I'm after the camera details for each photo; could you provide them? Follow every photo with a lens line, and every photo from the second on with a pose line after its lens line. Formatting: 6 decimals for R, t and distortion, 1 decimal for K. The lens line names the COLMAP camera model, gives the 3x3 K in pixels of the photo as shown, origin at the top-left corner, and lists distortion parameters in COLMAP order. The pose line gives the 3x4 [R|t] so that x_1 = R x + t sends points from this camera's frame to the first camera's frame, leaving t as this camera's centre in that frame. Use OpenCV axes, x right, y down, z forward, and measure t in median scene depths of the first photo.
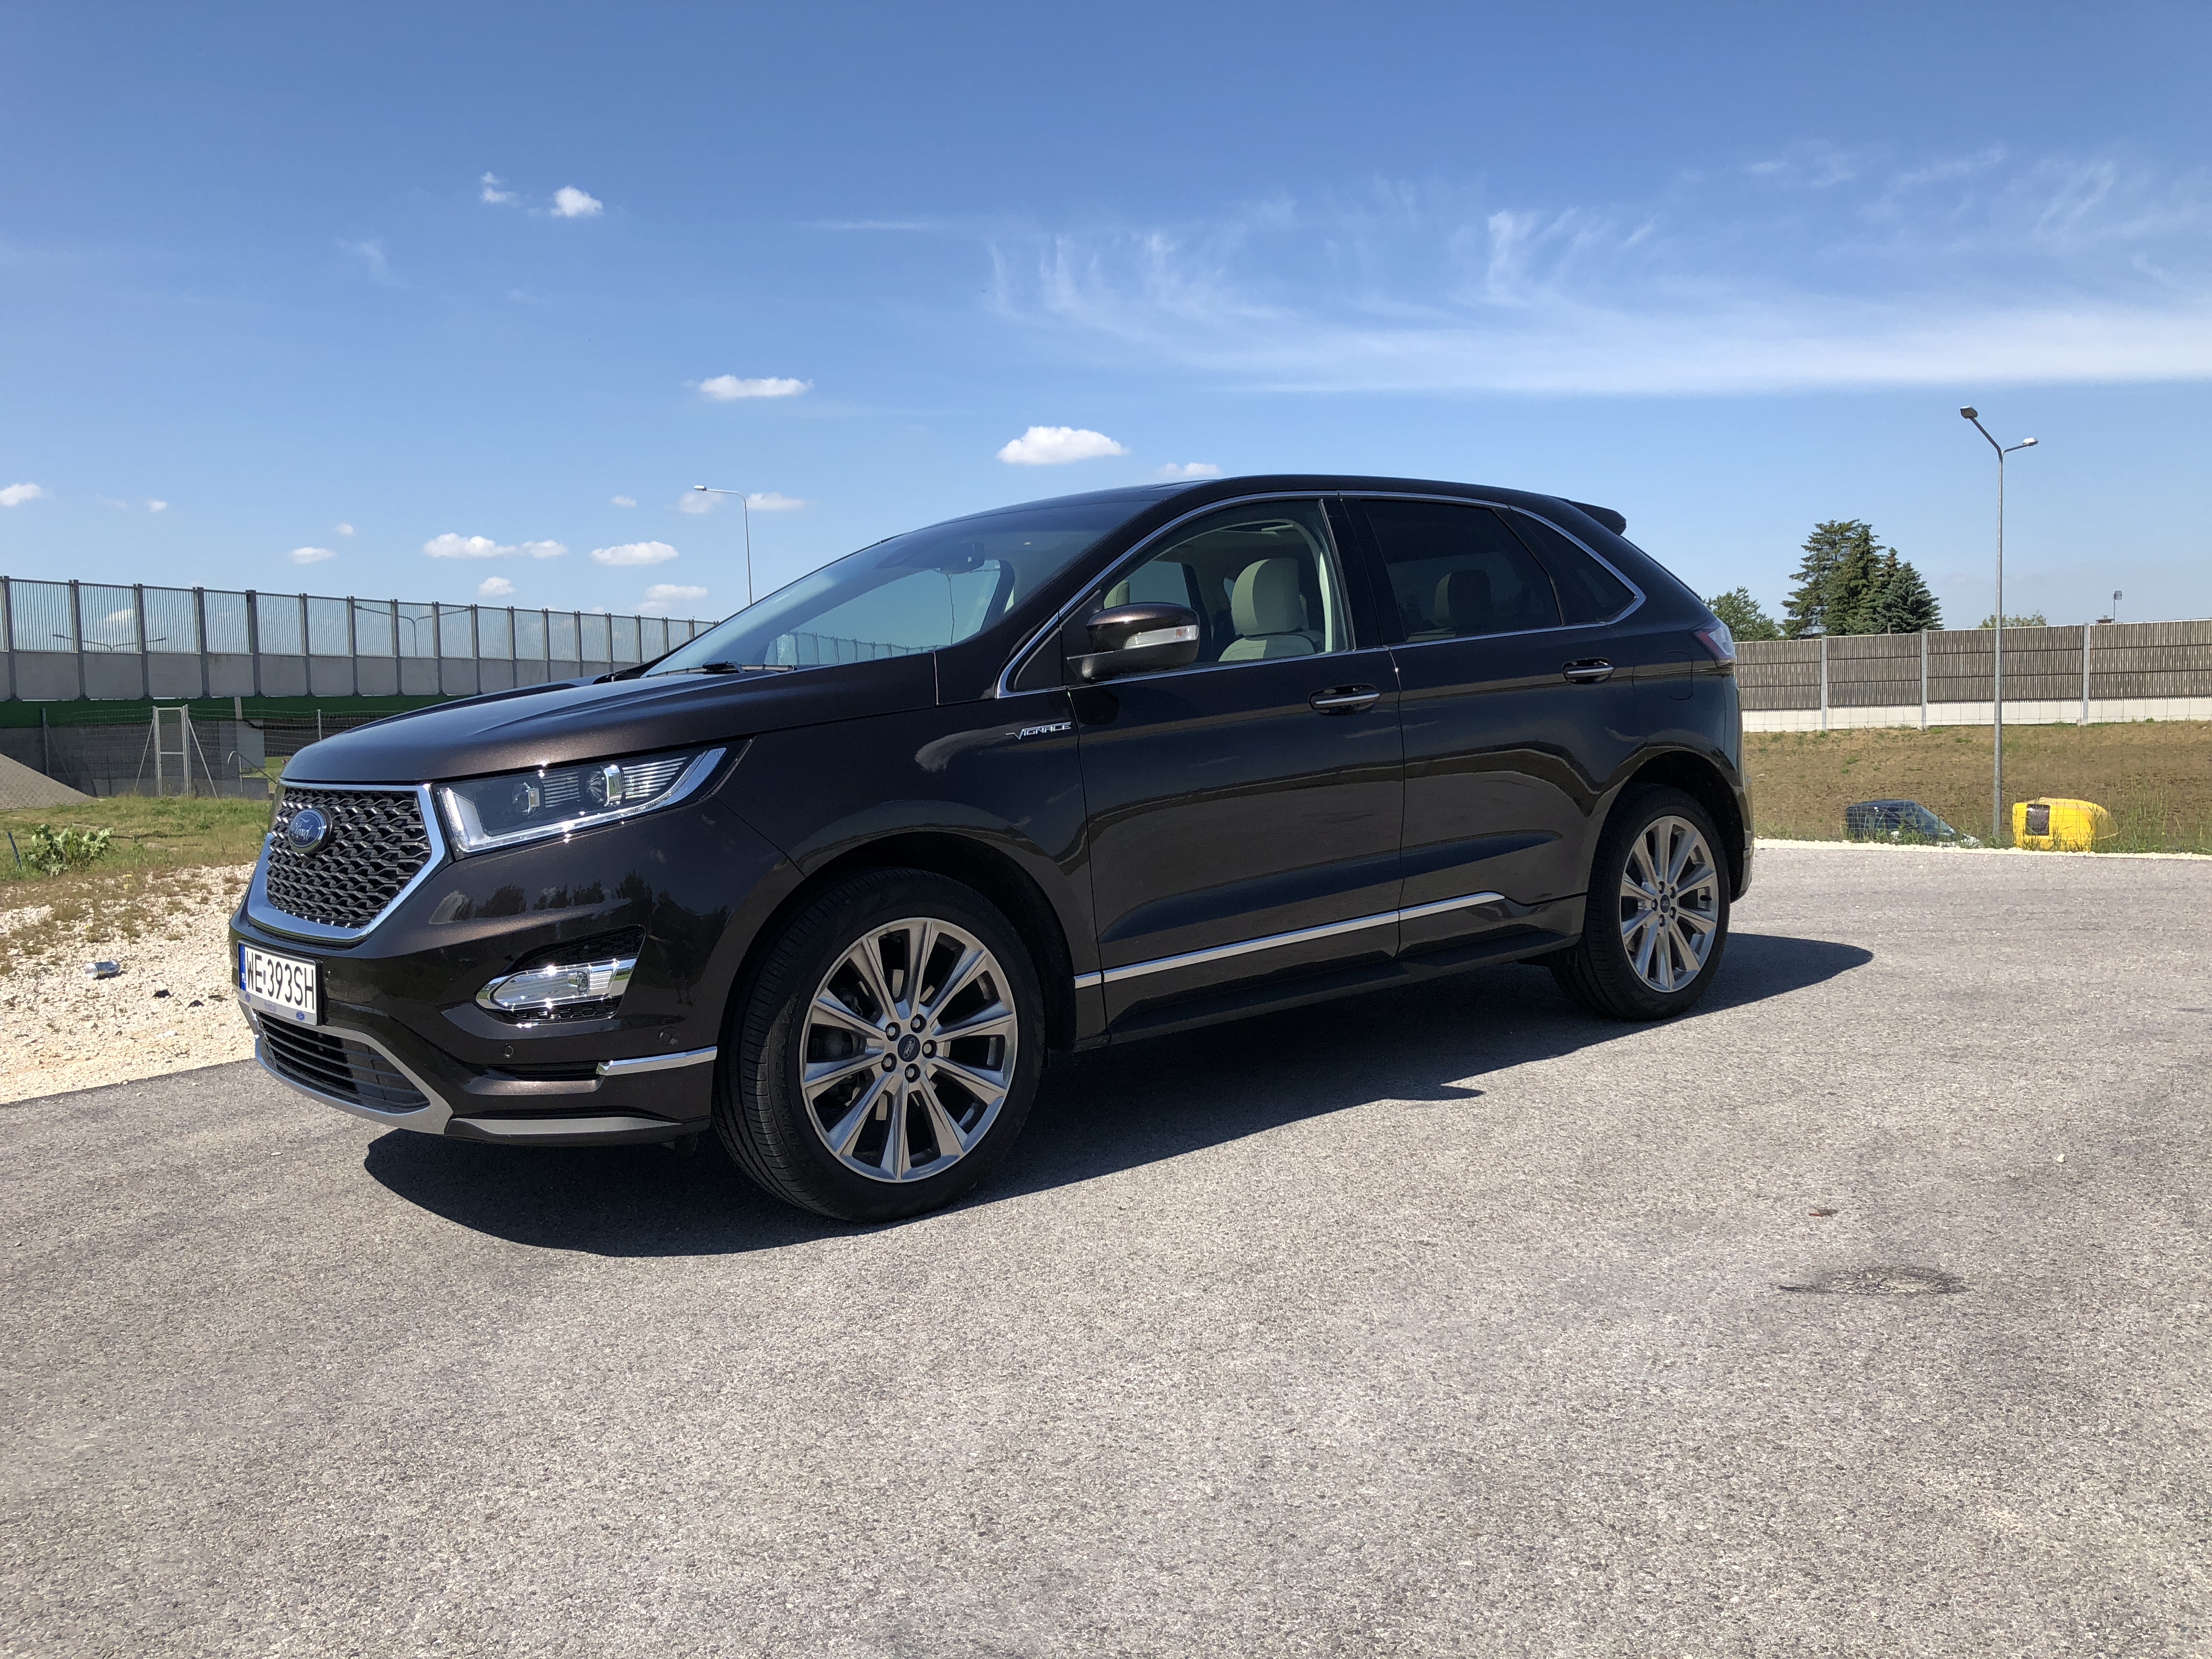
lens RADIAL K [[1790.8, 0, 1118.0], [0, 1790.8, 827.9], [0, 0, 1]] dist [0.045002, -0.039211]
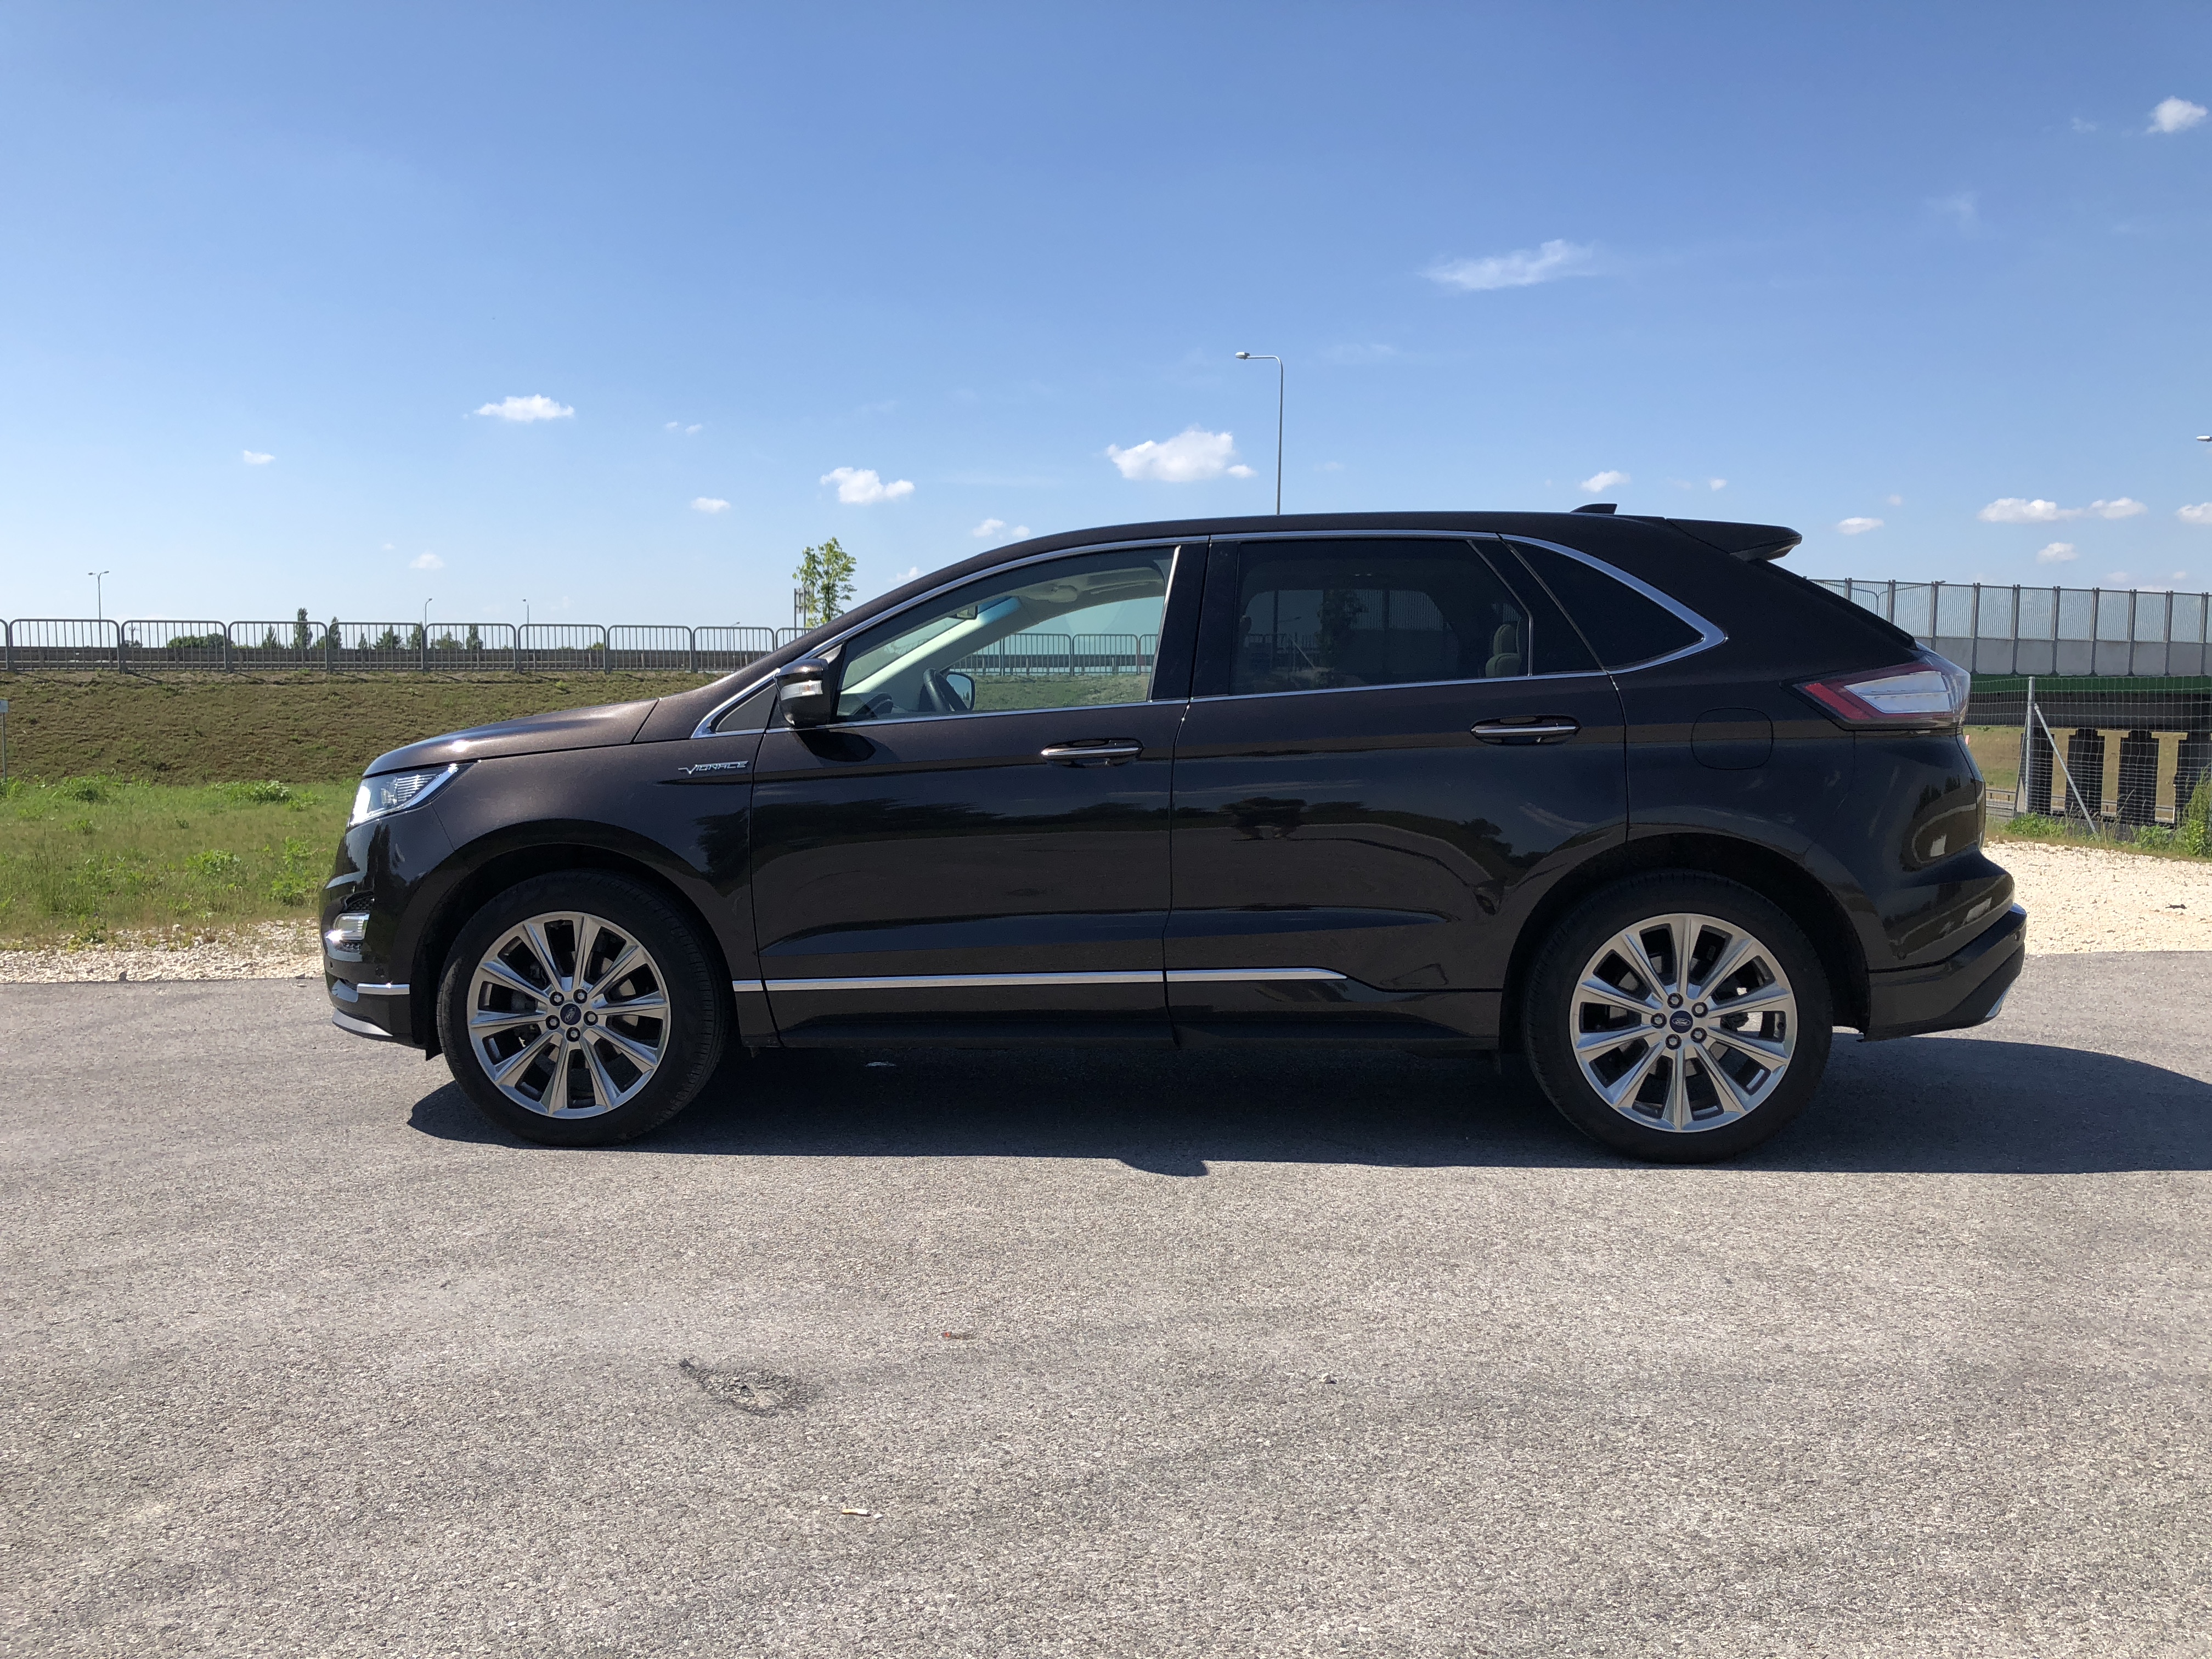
lens RADIAL K [[1815.5, 0, 1103.8], [0, 1815.5, 833.3], [0, 0, 1]] dist [0.034192, -0.001004]
pose [[0.698183, 0.085142, -0.710838, 0.986922], [-0.073729, 0.996175, 0.046902, -0.086179], [0.712113, 0.019663, 0.701790, 0.348670]]
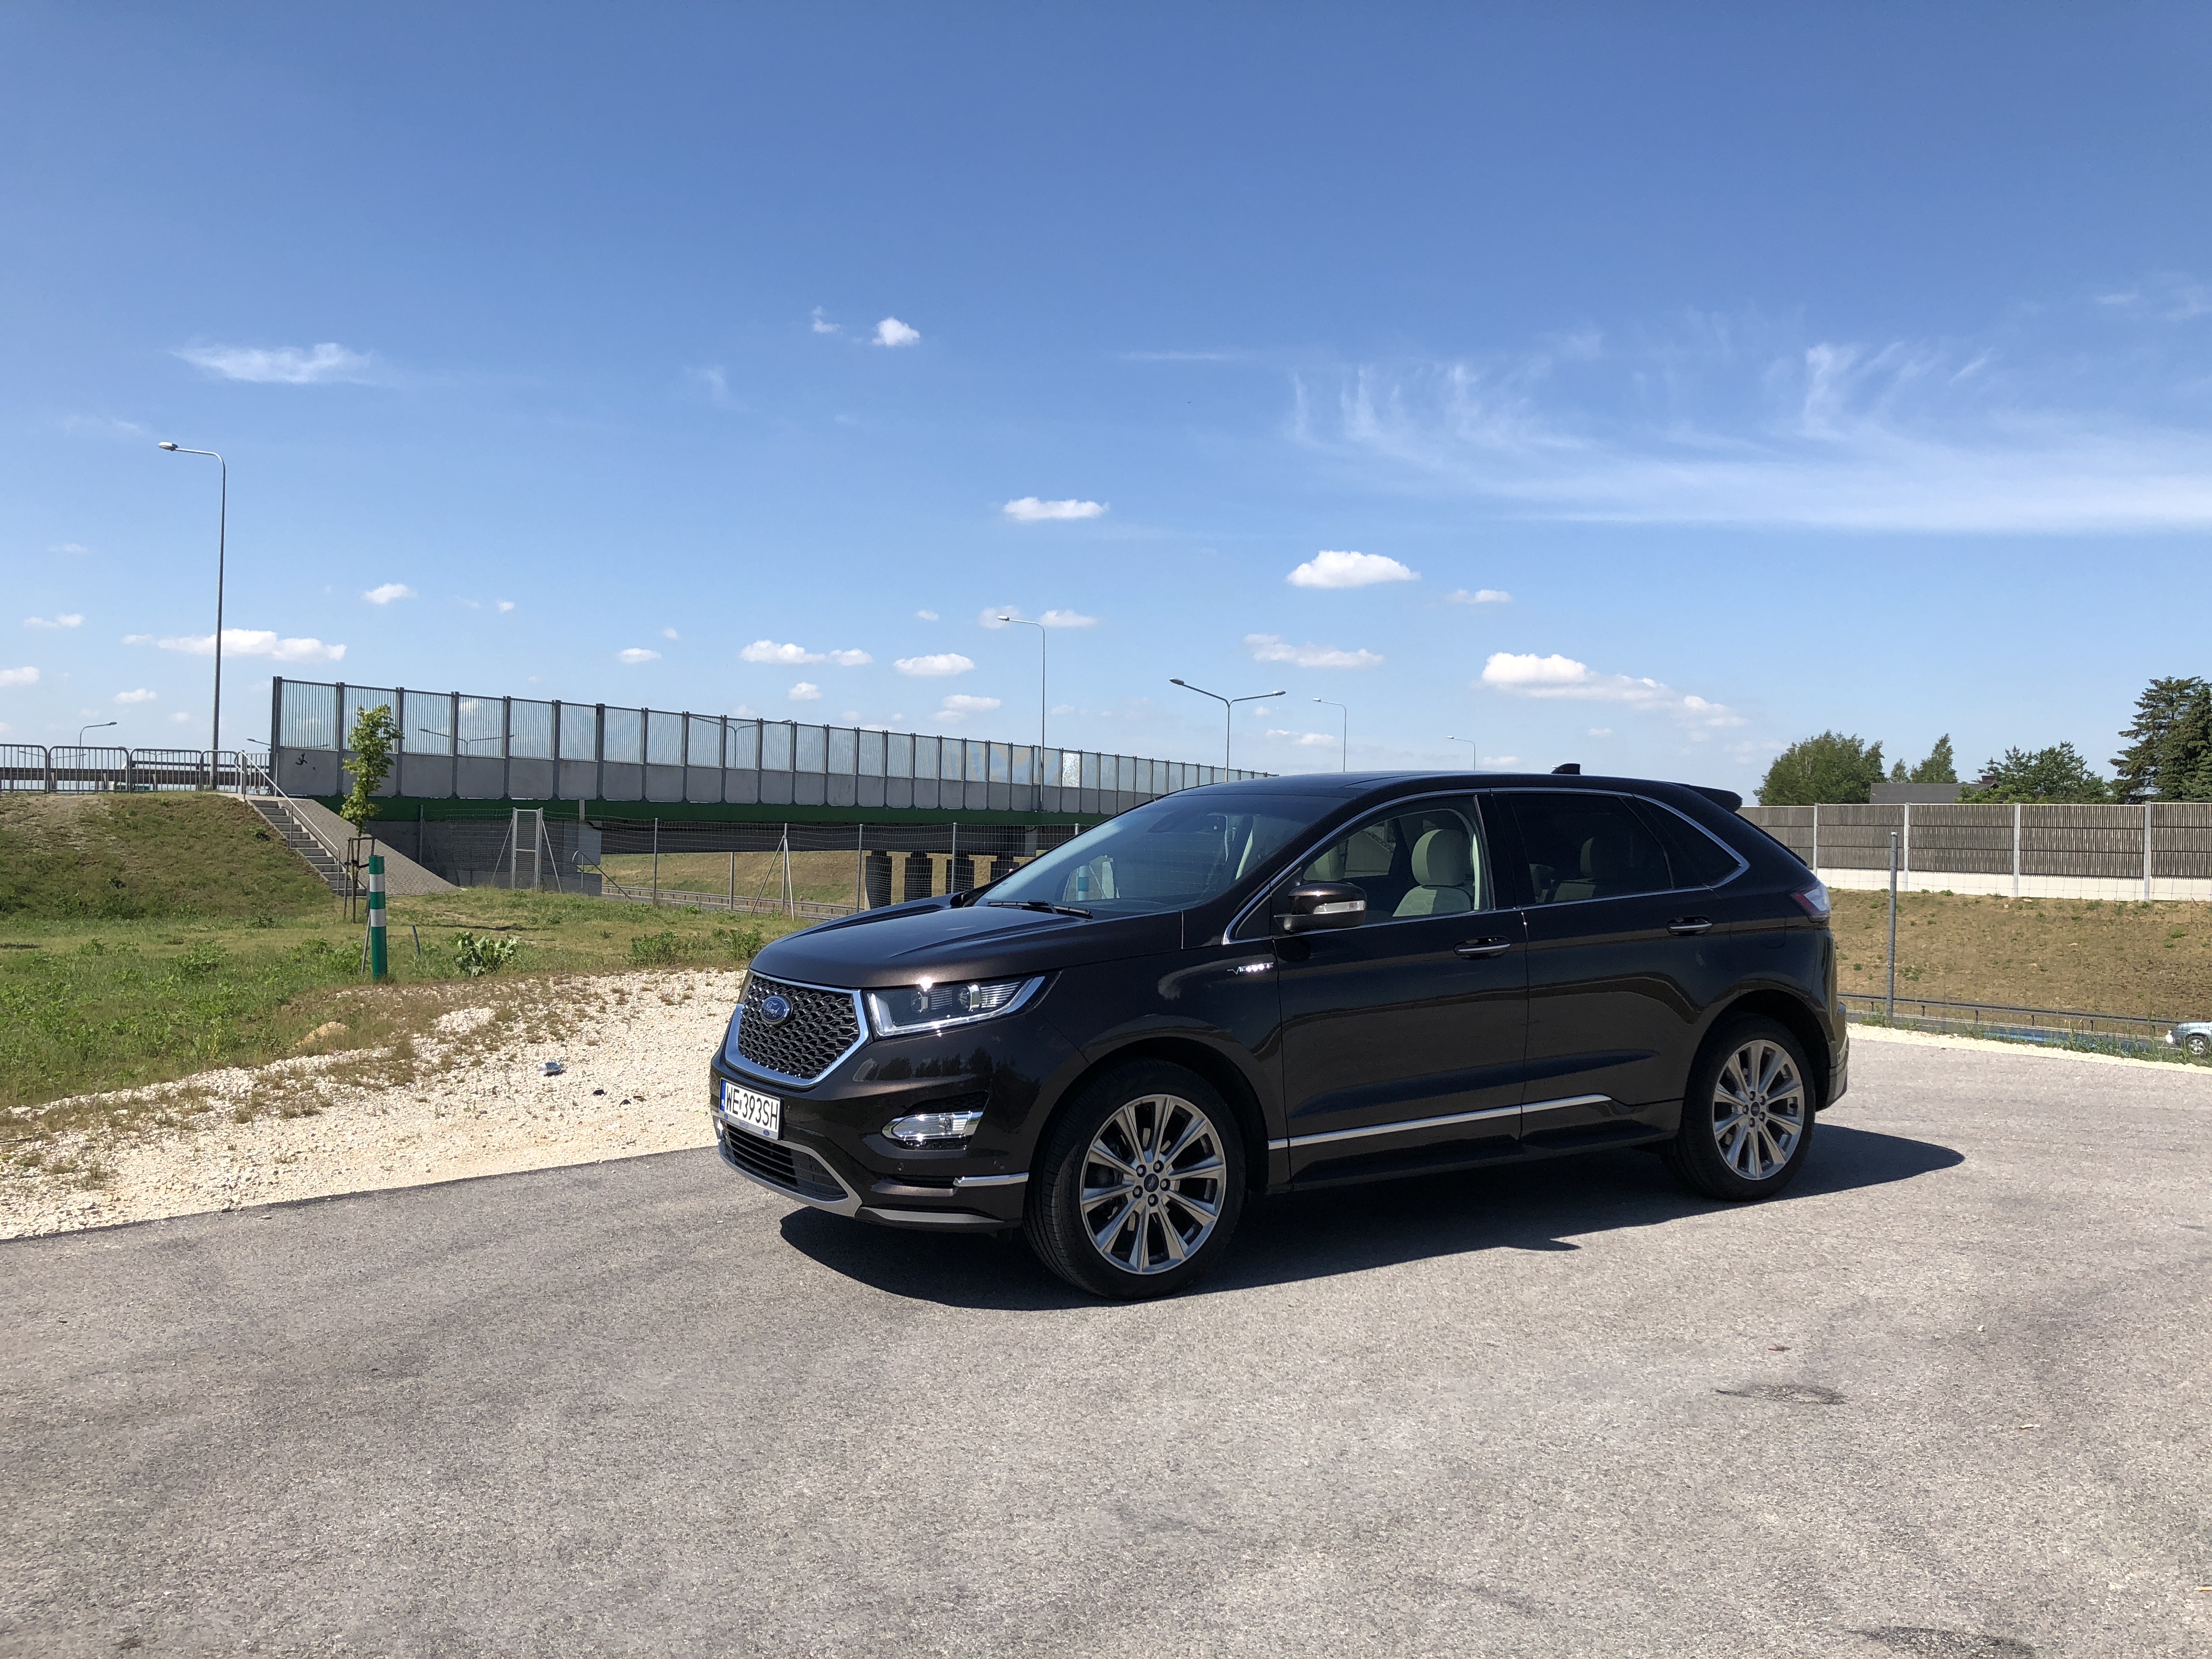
lens RADIAL K [[1786.9, 0, 1122.4], [0, 1786.9, 823.9], [0, 0, 1]] dist [0.045259, -0.037523]
pose [[0.987408, 0.043992, -0.151956, 0.068401], [-0.054487, 0.996357, -0.065608, -0.071666], [0.148516, 0.073061, 0.986207, -0.466130]]
